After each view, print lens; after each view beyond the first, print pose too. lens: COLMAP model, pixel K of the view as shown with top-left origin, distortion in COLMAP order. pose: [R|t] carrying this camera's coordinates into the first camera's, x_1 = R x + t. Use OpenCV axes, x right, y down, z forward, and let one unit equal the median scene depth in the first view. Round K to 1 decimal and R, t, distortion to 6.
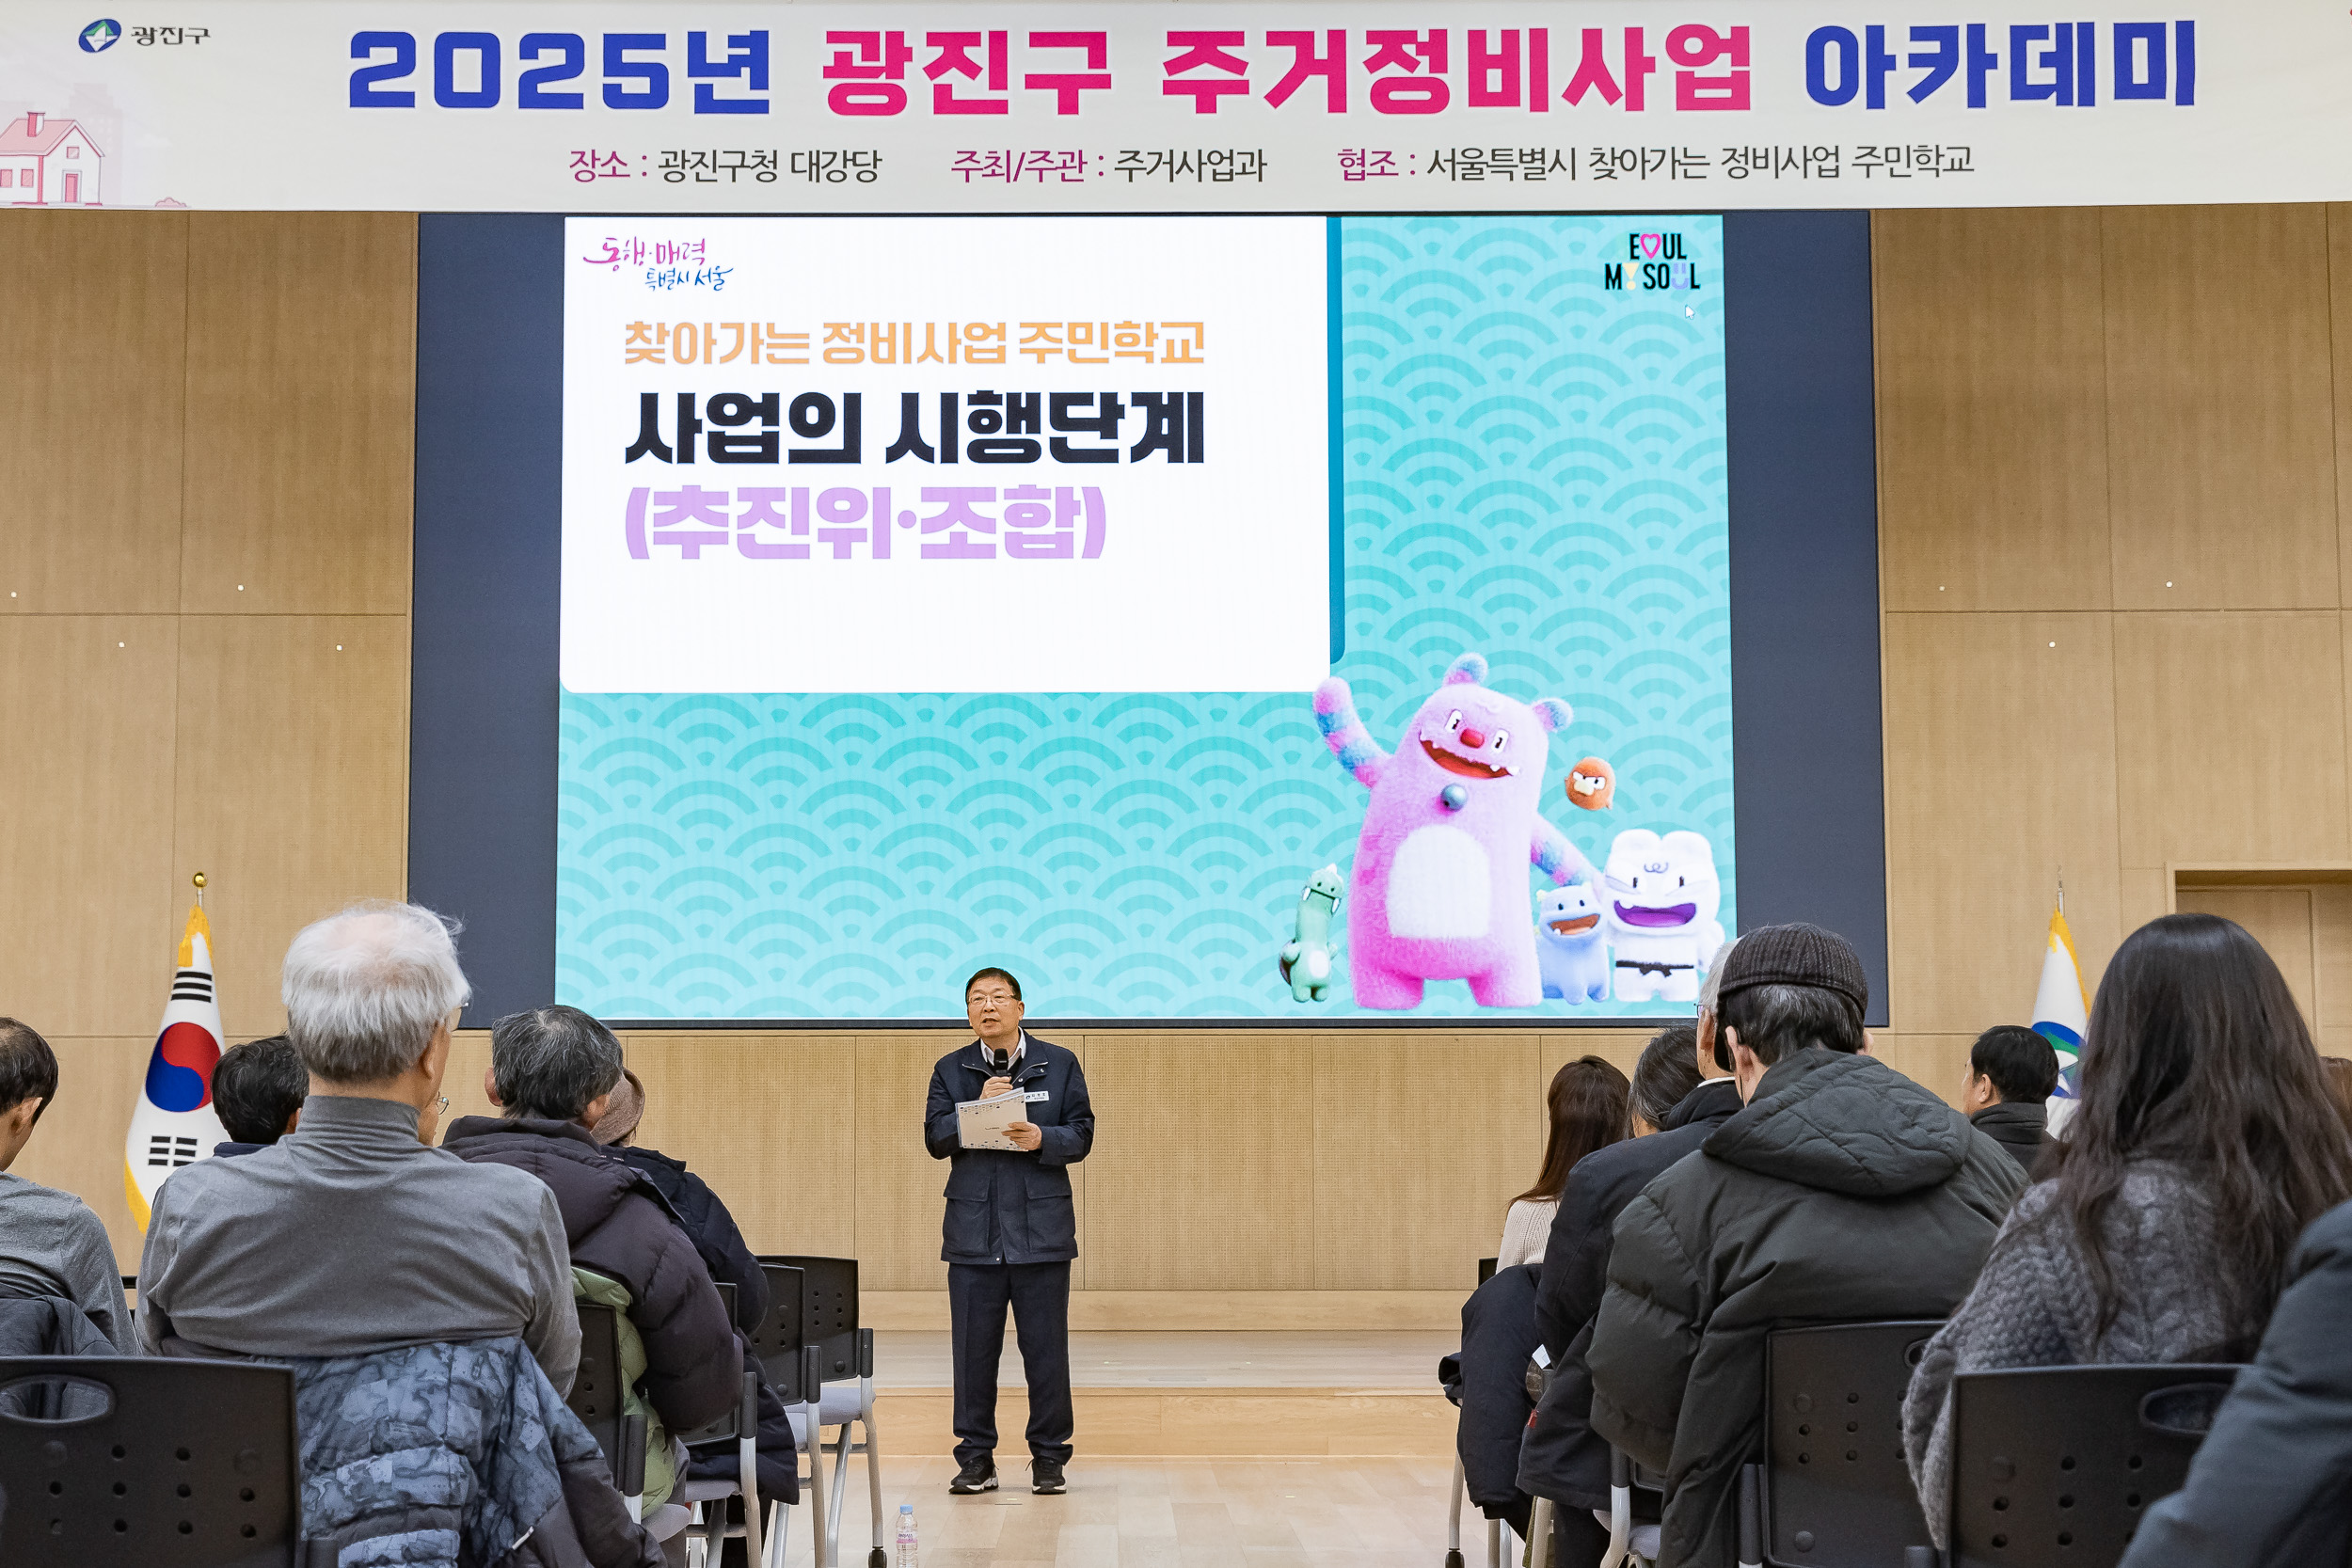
lens RADIAL K [[3264.0, 0, 1122.3], [0, 3264.0, 892.3], [0, 0, 1]] dist [0.037050, 0.034976]
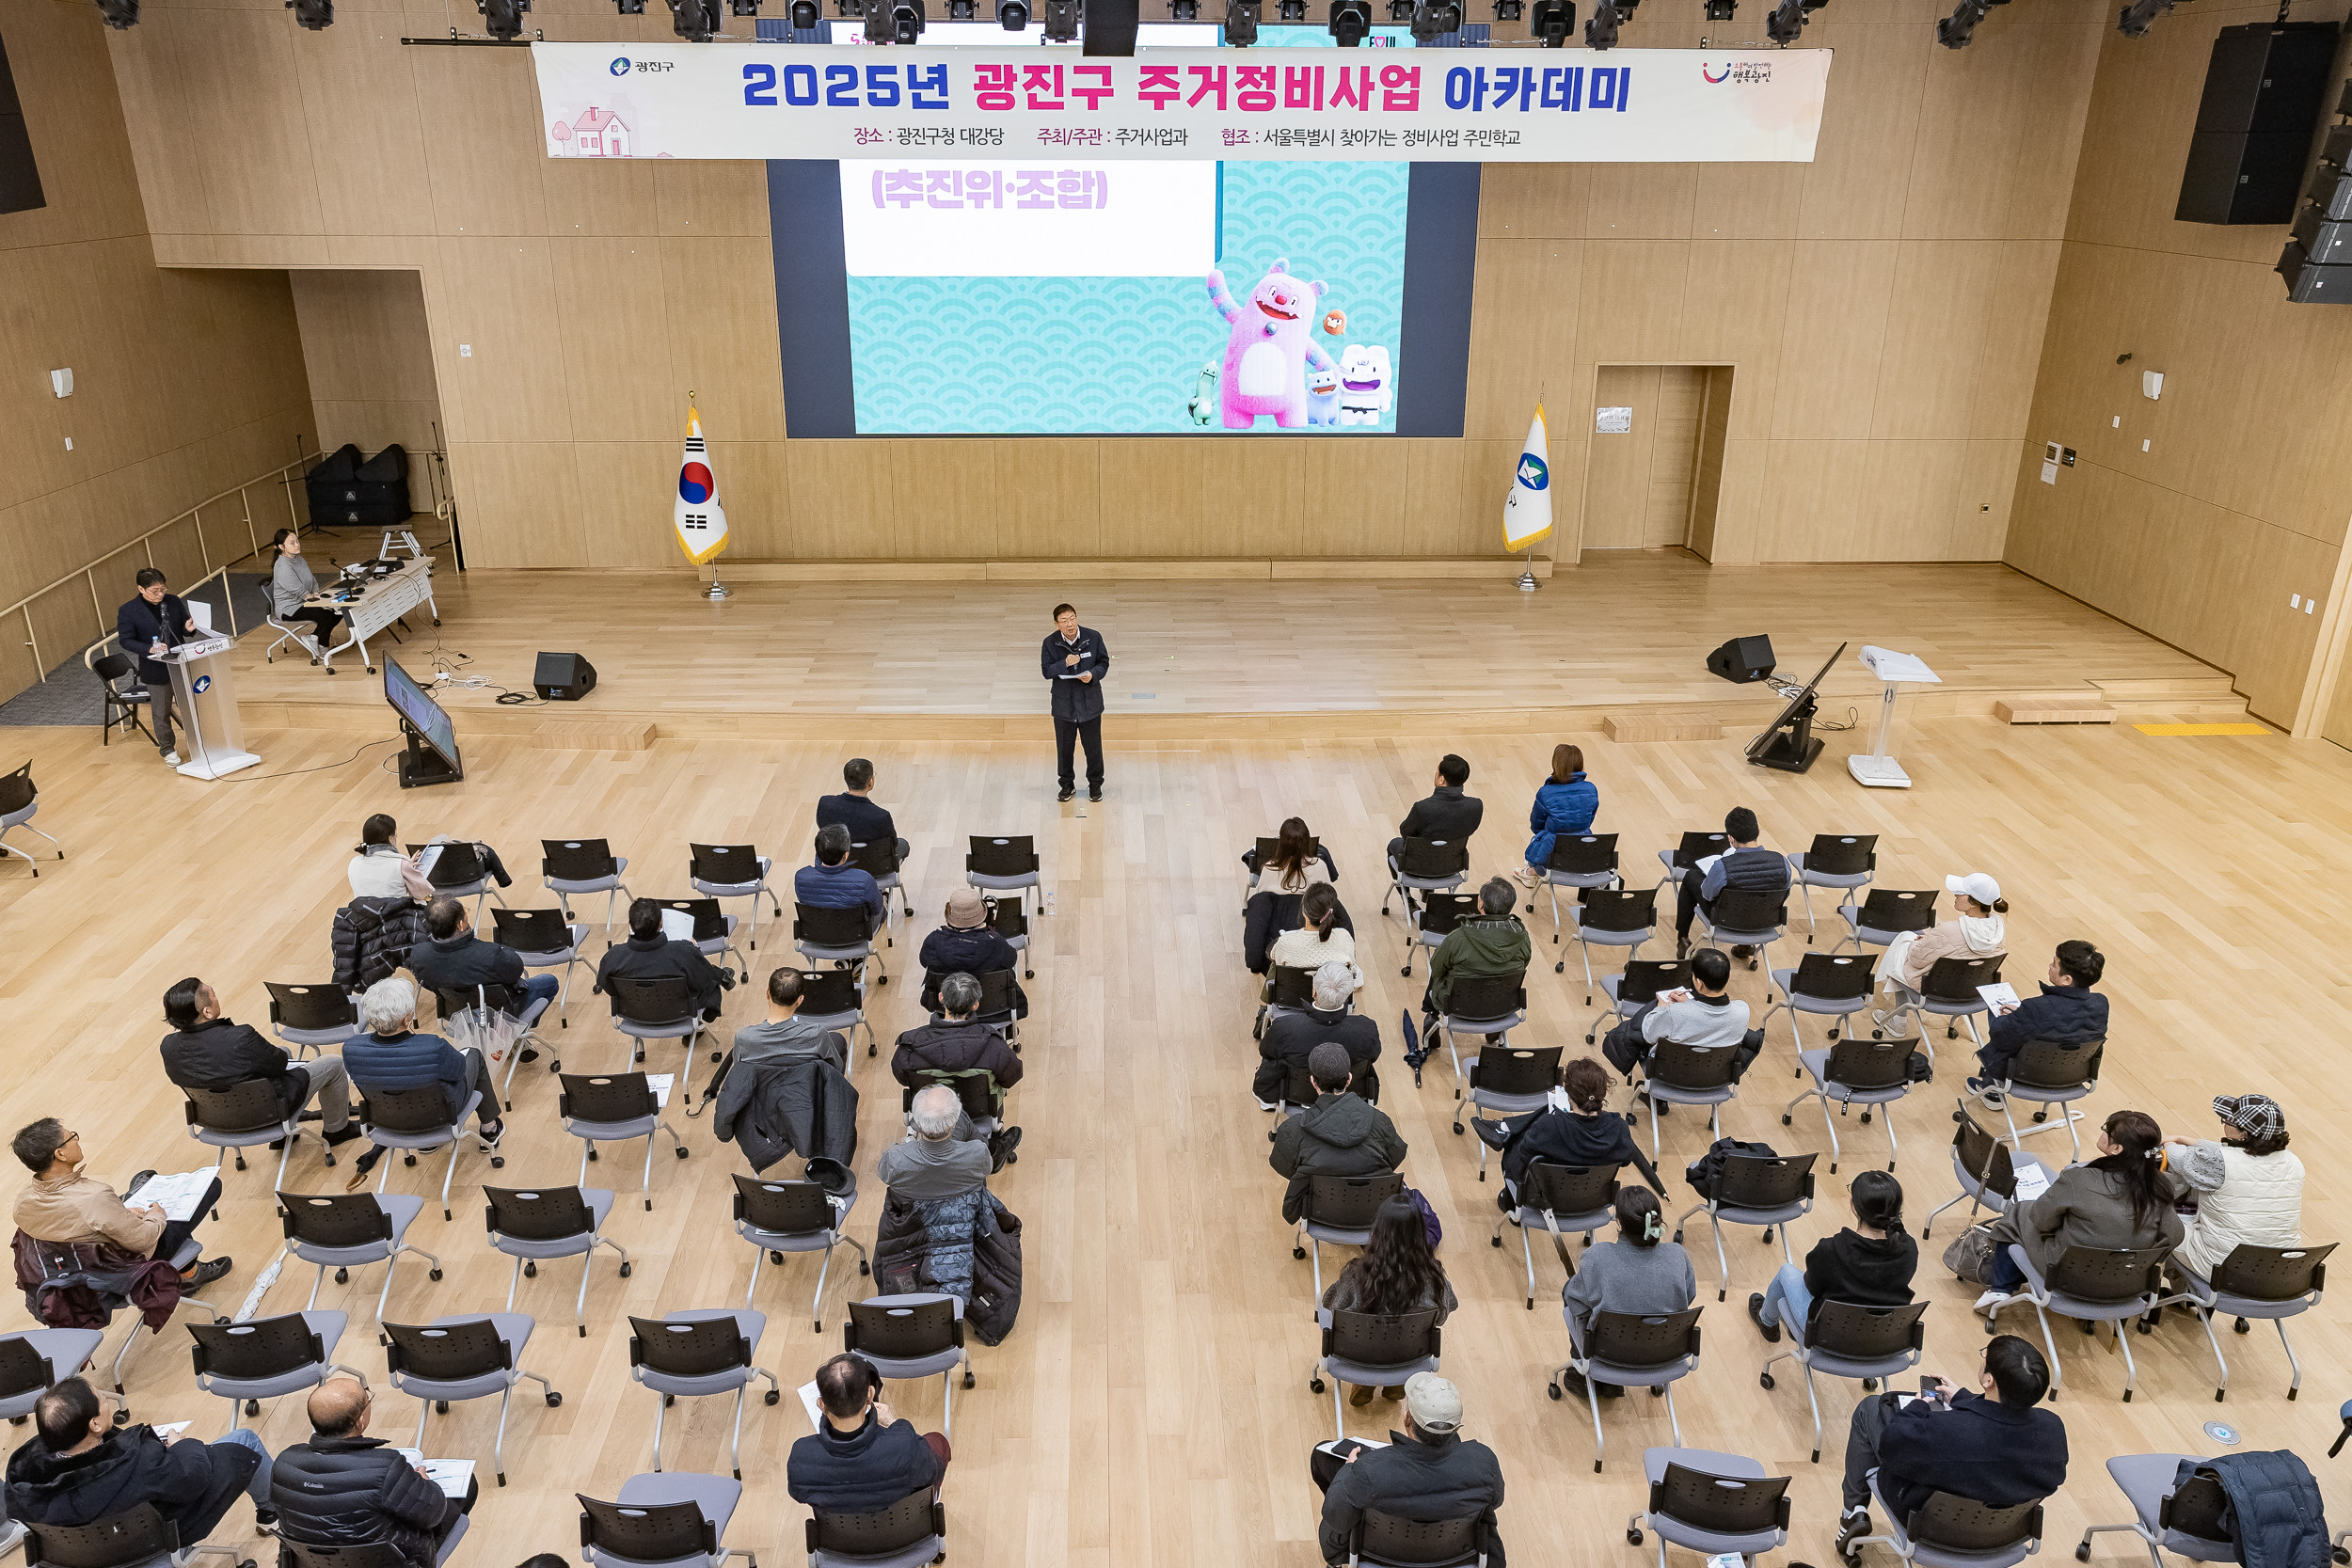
lens RADIAL K [[1698.9, 0, 1170.0], [0, 1698.9, 794.4], [0, 0, 1]] dist [-0.036042, 0.057440]
pose [[0.999258, -0.007018, 0.037863, -0.008669], [-0.011017, 0.890051, 0.455729, -0.262093], [-0.036898, -0.455808, 0.889313, -0.121429]]
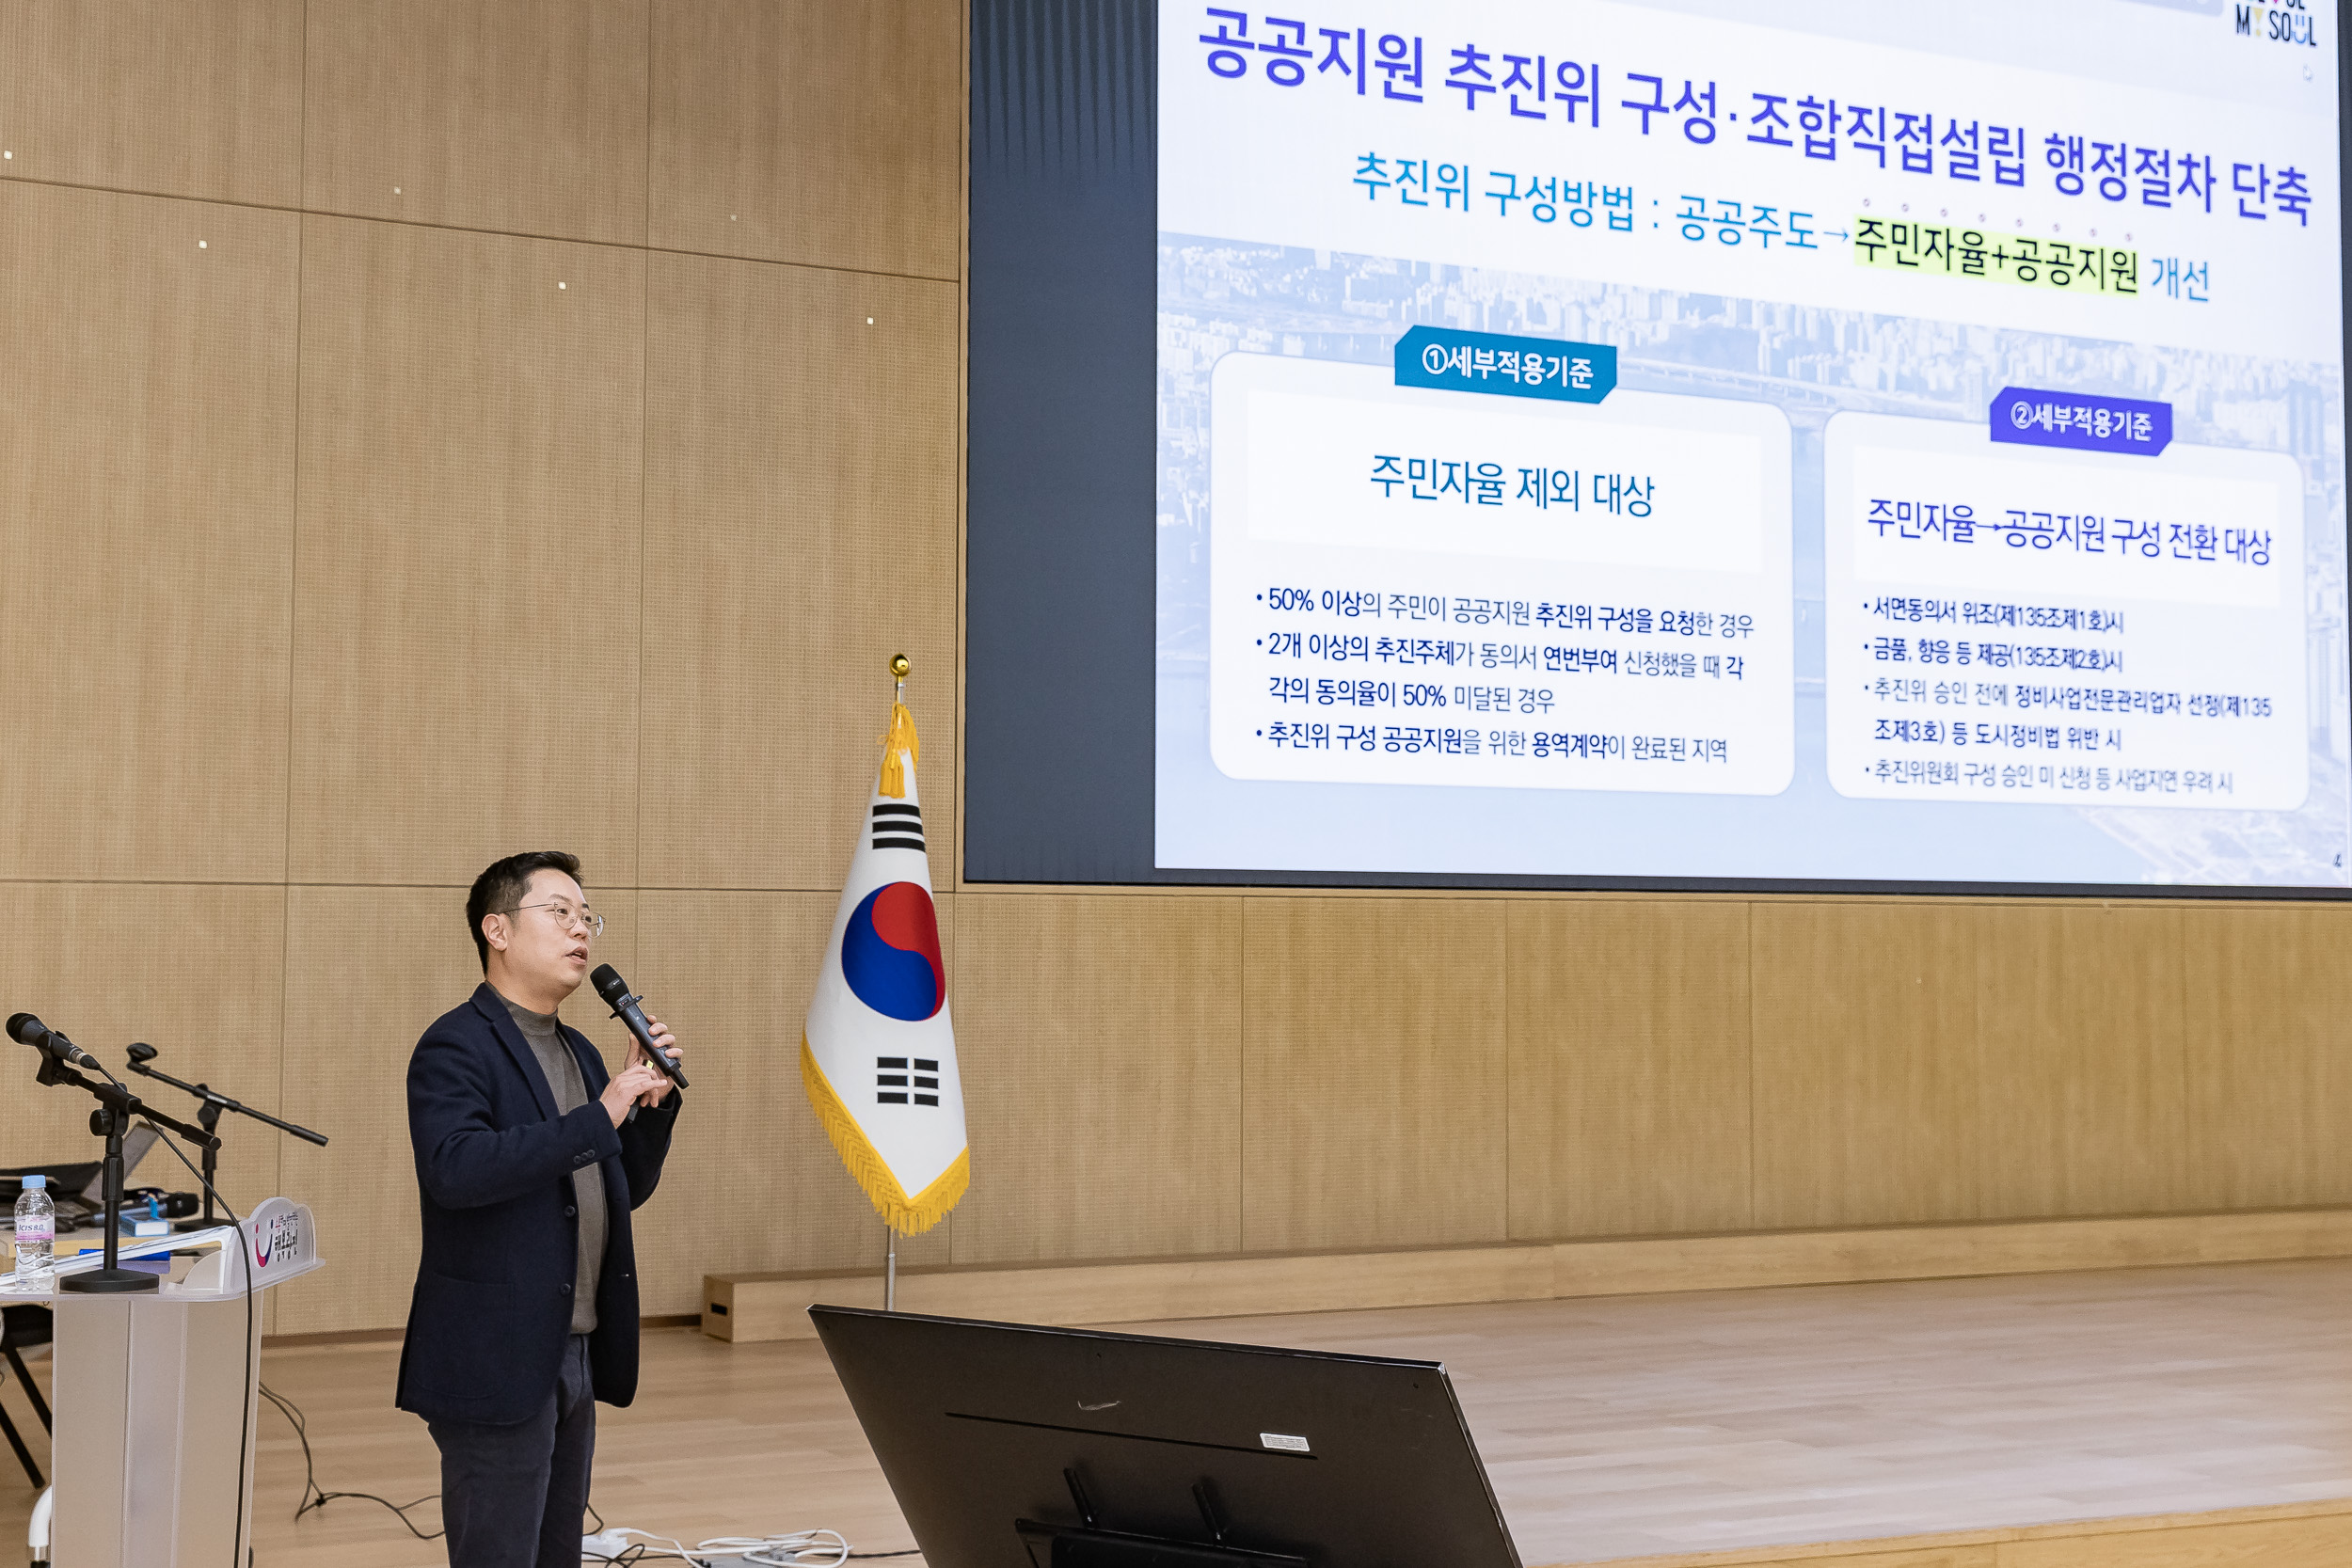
lens RADIAL K [[3390.7, 0, 1209.2], [0, 3390.7, 716.3], [0, 0, 1]] dist [0.032697, 0.041703]
pose [[0.879878, 0.036590, 0.473788, -0.511133], [-0.048493, 0.998740, 0.012925, -0.004884], [-0.472718, -0.034348, 0.880544, 0.341429]]
